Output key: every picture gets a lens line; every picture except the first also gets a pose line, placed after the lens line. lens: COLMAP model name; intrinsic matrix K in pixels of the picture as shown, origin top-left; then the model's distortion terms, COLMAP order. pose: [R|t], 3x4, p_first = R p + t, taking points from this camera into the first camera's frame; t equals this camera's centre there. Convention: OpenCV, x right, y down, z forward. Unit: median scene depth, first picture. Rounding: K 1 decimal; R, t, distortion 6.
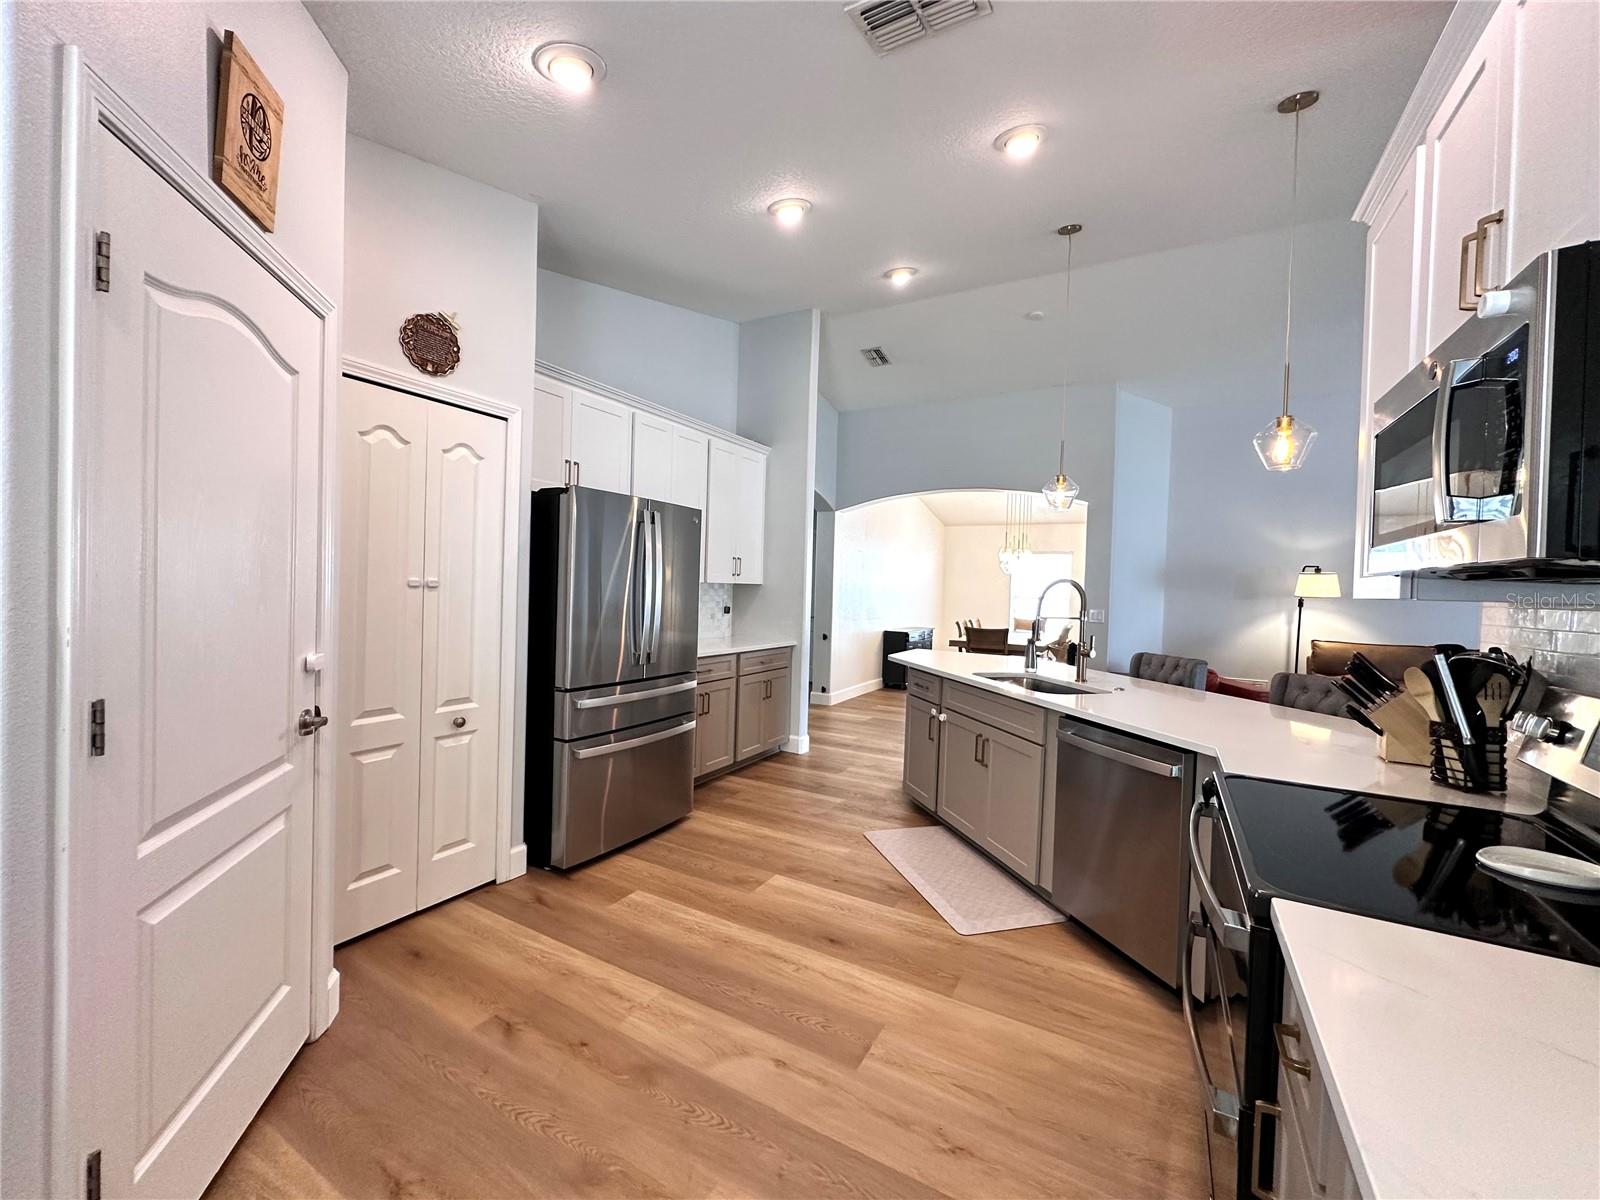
lens RADIAL K [[637.0, 0, 799.4], [0, 637.0, 596.8], [0, 0, 1]] dist [-0.003444, 0.000509]
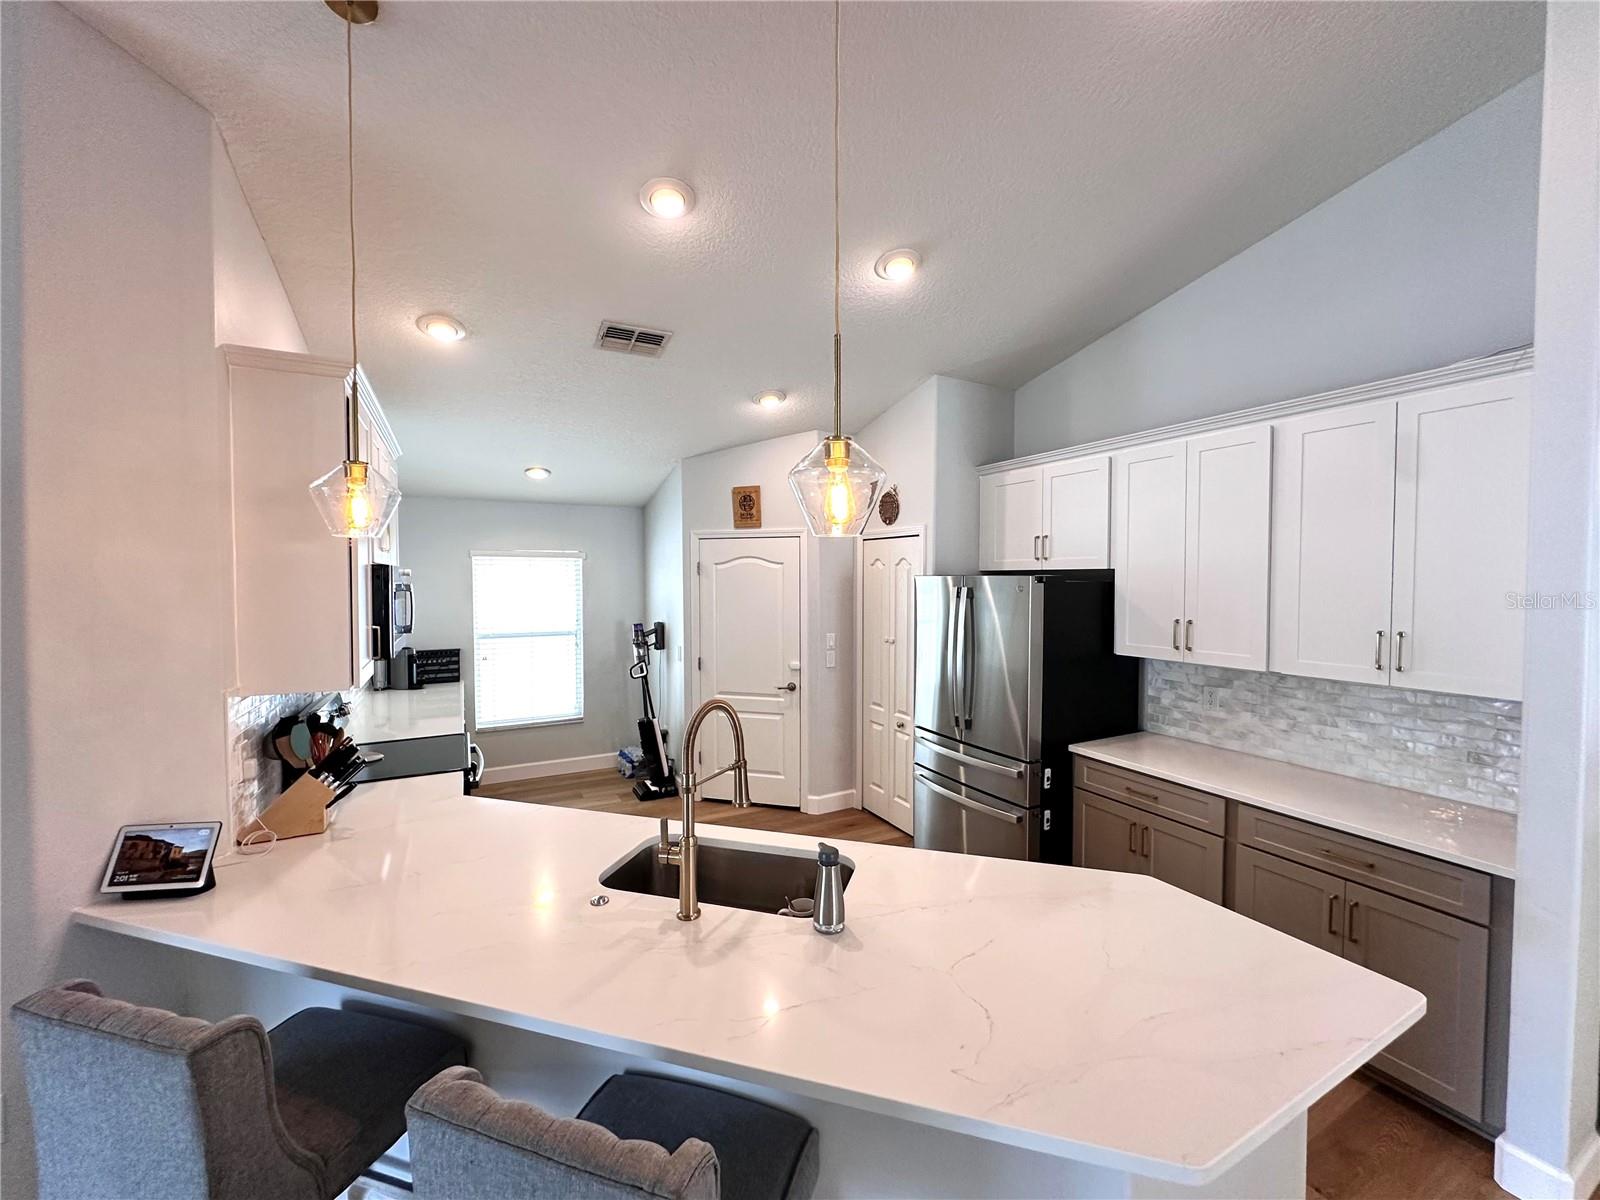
lens RADIAL K [[638.6, 0, 800.6], [0, 638.6, 598.3], [0, 0, 1]] dist [-0.005113, -0.000119]
pose [[-0.536894, -0.003287, -0.843643, 0.920268], [-0.031243, 0.999384, 0.015989, -0.138811], [0.843071, 0.034942, -0.536666, 1.507435]]
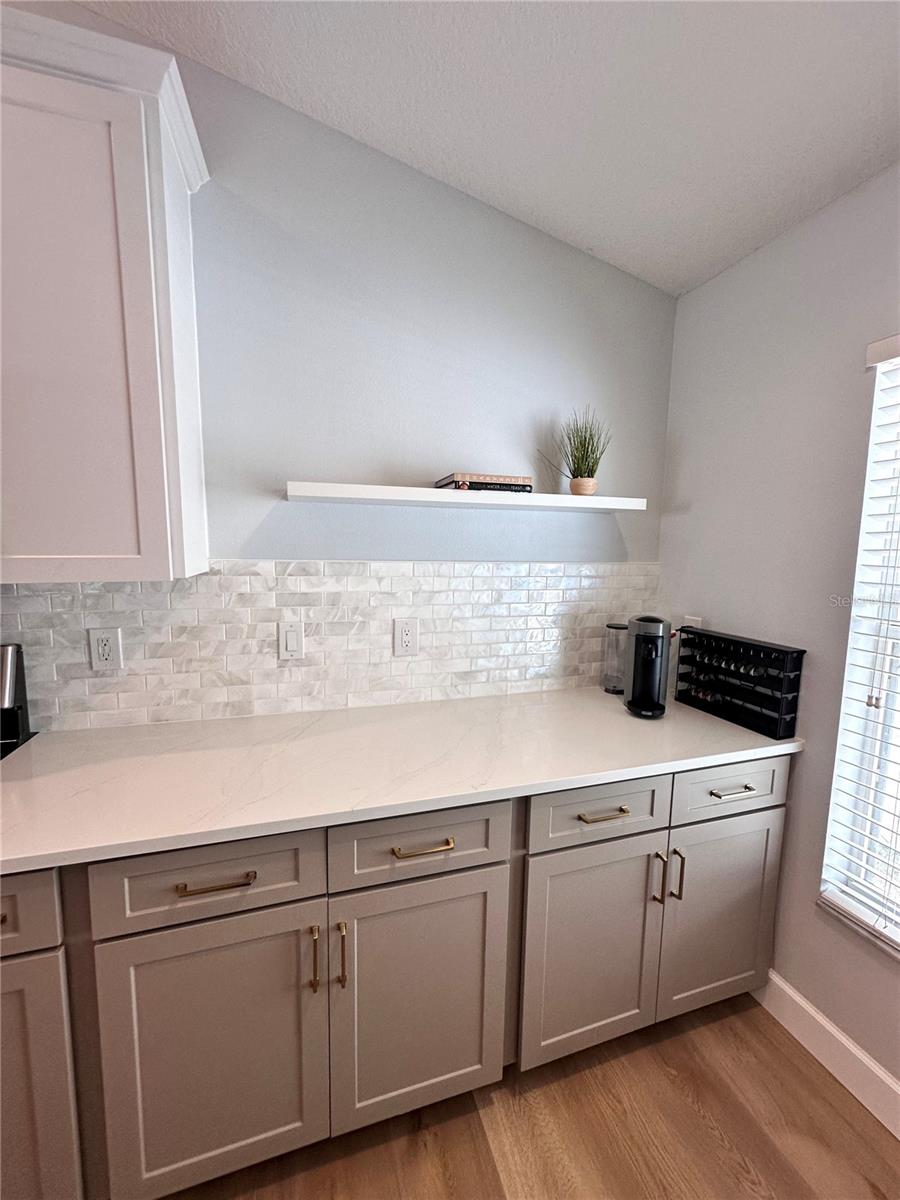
lens RADIAL K [[479.0, 0, 451.7], [0, 479.0, 598.3], [0, 0, 1]] dist [-0.005113, -0.000119]
pose [[-0.736685, -0.116098, 0.666196, -0.167788], [-0.023140, 0.988903, 0.146748, -0.049137], [-0.675840, 0.092692, -0.731197, 0.275781]]
